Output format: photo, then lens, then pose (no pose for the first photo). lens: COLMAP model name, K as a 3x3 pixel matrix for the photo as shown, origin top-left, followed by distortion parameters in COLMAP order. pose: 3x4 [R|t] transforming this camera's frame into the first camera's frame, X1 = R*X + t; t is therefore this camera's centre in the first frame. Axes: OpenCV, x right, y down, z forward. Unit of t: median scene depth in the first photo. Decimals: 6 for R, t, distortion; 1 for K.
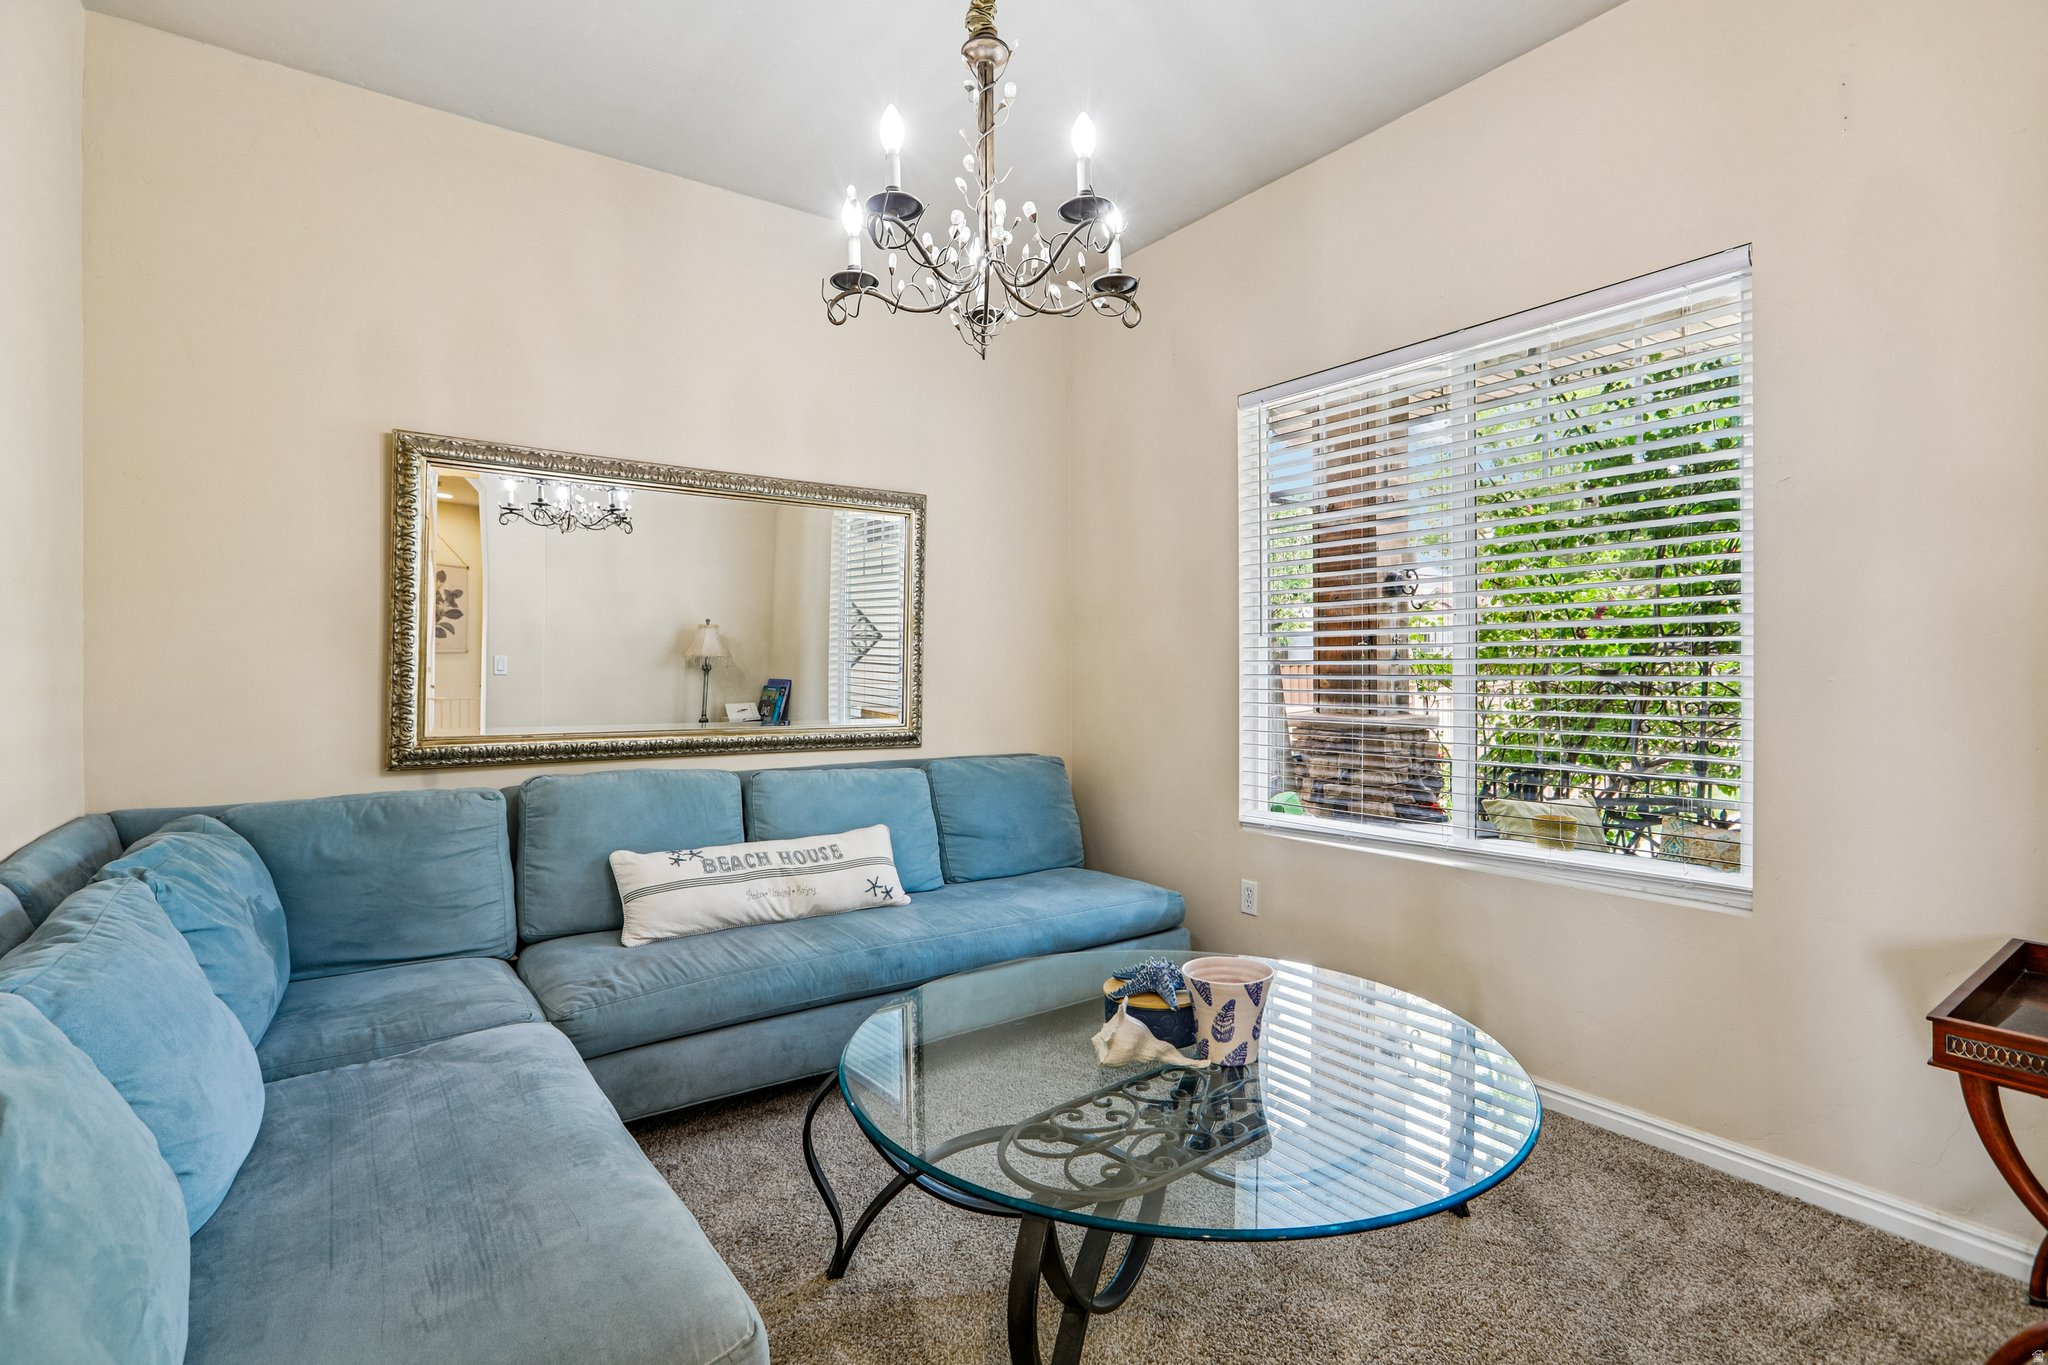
lens RADIAL K [[982.1, 0, 1024.0], [0, 982.1, 682.5], [0, 0, 1]] dist [-0.002276, 0.000051]
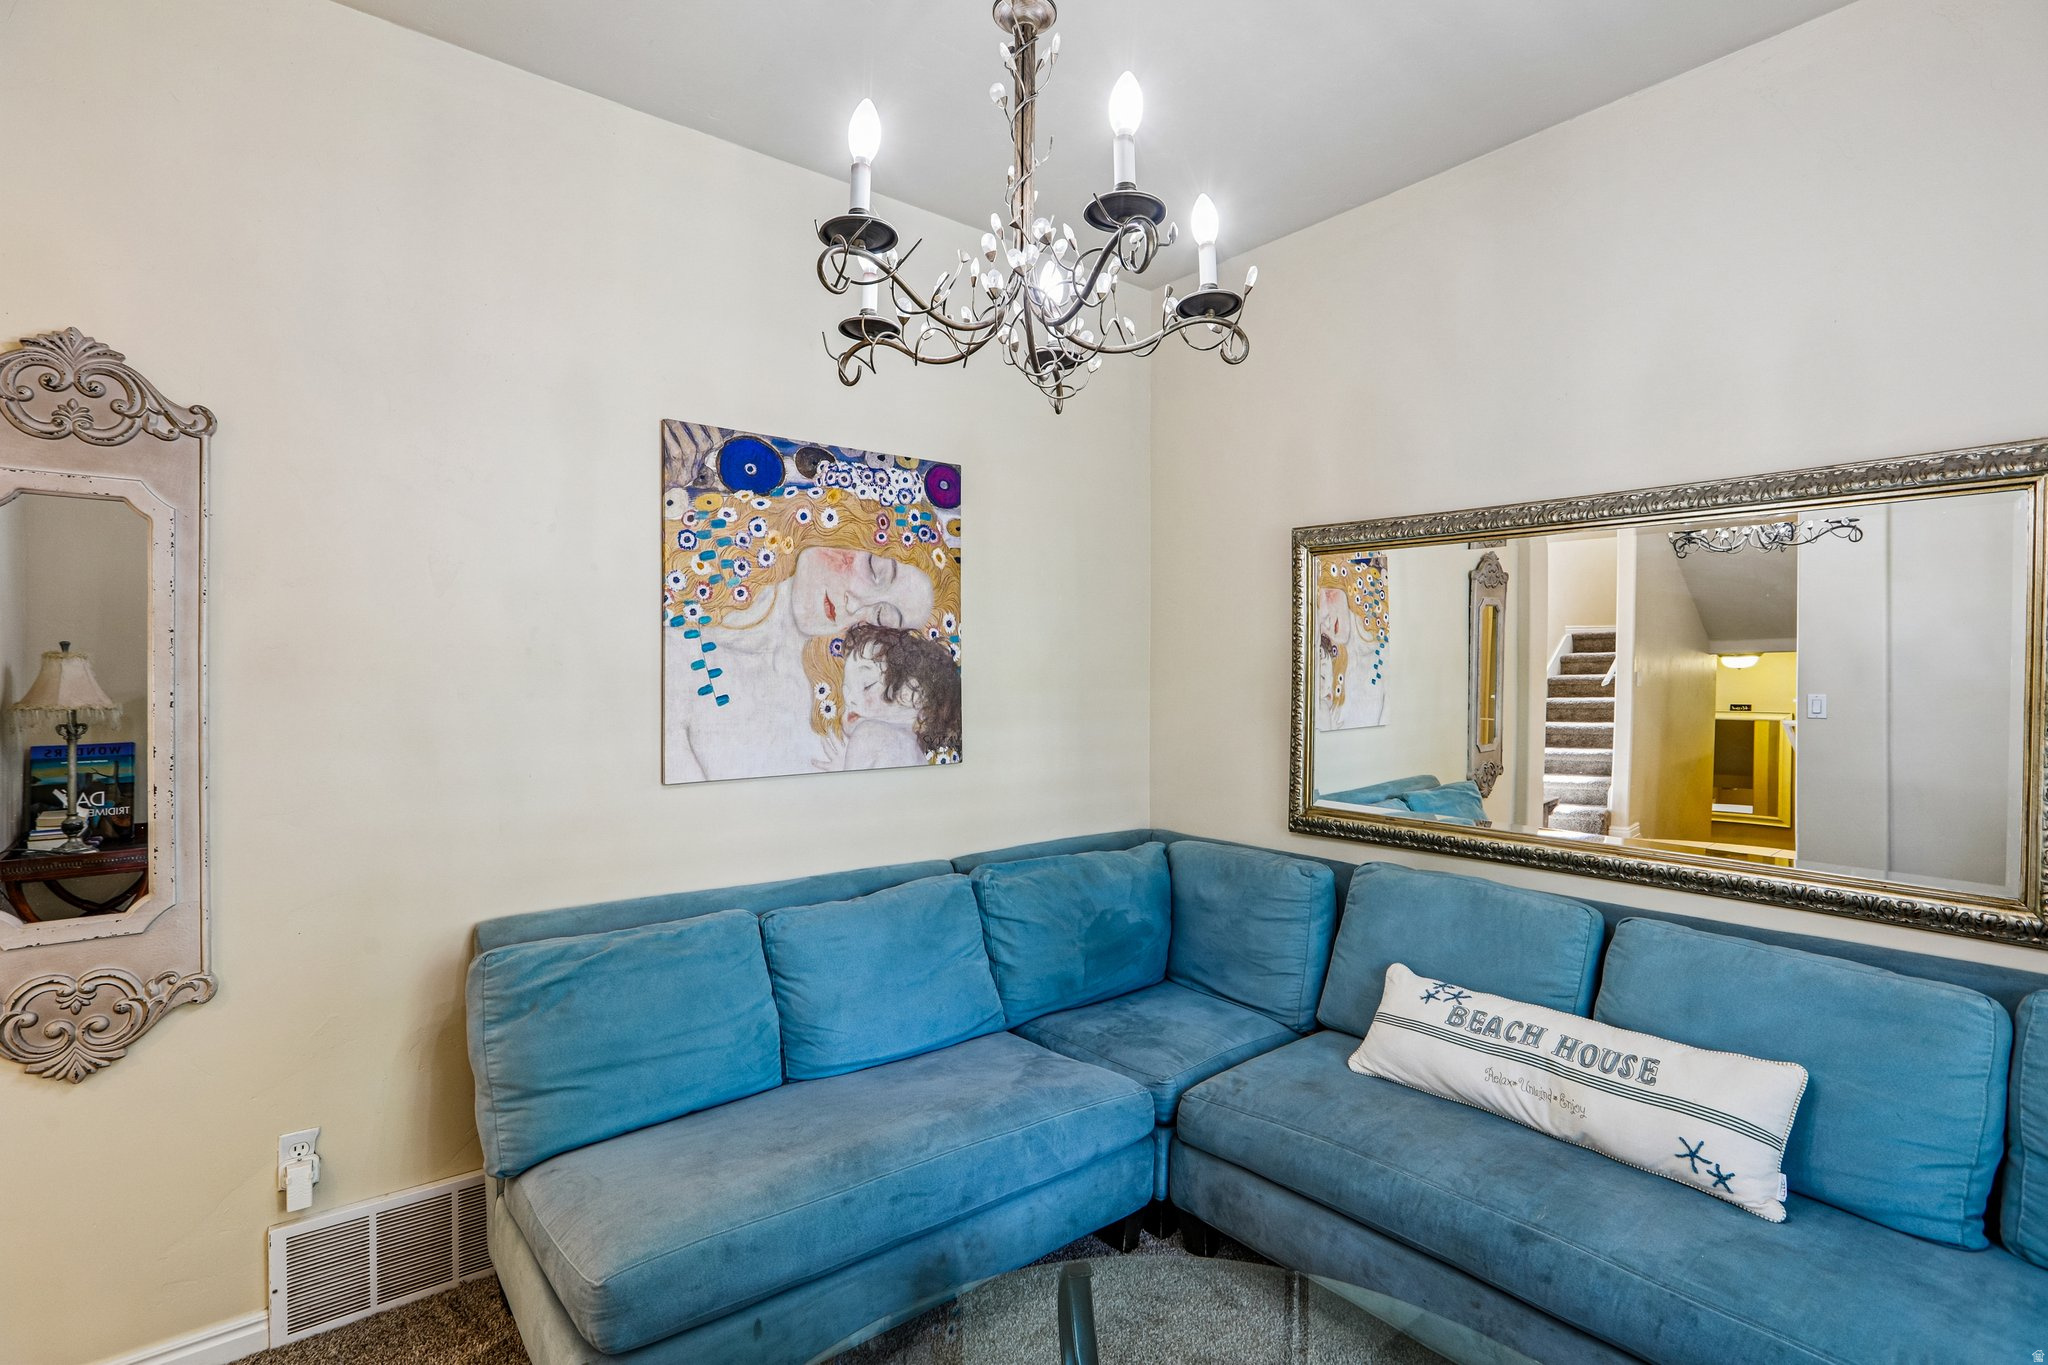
lens RADIAL K [[982.1, 0, 1024.0], [0, 982.1, 682.5], [0, 0, 1]] dist [-0.002276, 0.000051]
pose [[0.065746, 0.012787, -0.997754, 0.449256], [-0.011869, 0.999857, 0.012032, -0.089795], [0.997766, 0.011051, 0.065888, 0.599720]]
